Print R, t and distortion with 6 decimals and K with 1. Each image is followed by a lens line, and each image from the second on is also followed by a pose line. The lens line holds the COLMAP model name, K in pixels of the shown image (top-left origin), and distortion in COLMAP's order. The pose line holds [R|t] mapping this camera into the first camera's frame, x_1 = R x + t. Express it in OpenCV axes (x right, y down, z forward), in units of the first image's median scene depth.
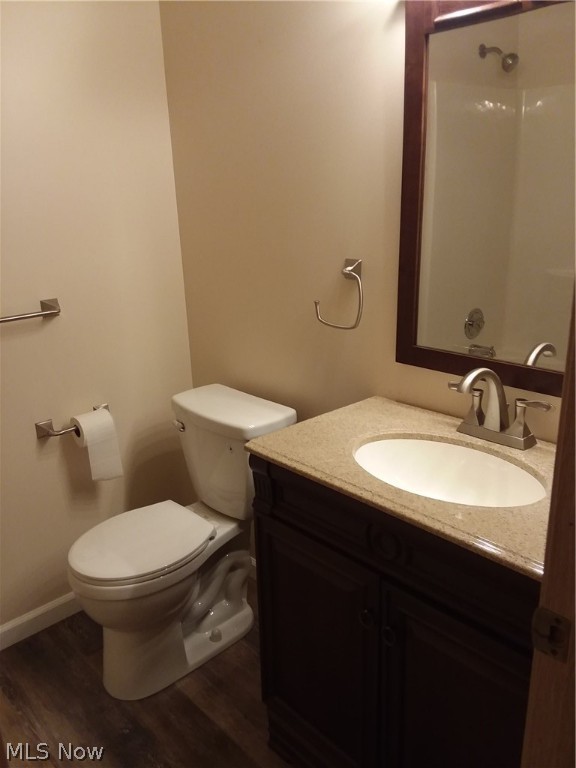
lens RADIAL K [[619.2, 0, 265.7], [0, 619.2, 389.1], [0, 0, 1]] dist [0.130290, -0.185410]
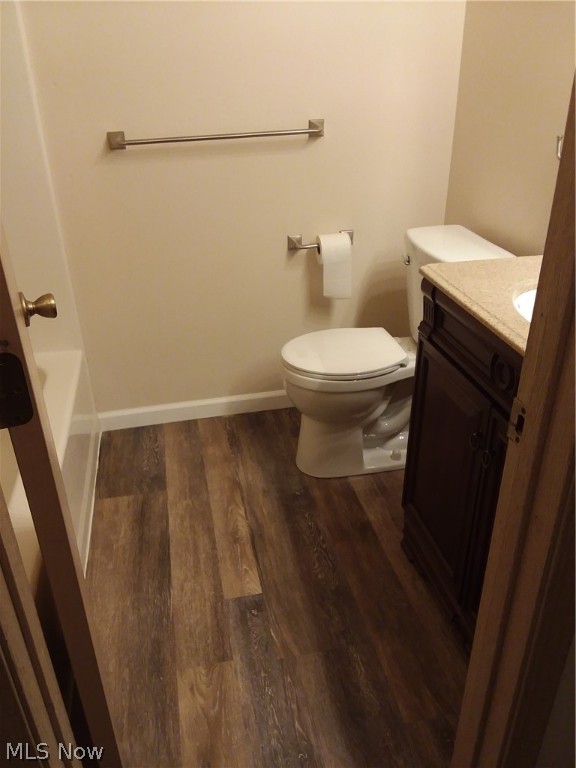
lens RADIAL K [[619.2, 0, 265.7], [0, 619.2, 389.1], [0, 0, 1]] dist [0.130290, -0.185410]
pose [[0.851523, 0.266033, -0.451814, 0.208606], [-0.168050, 0.954735, 0.245438, 0.053238], [0.496657, -0.133069, 0.857686, -0.046332]]
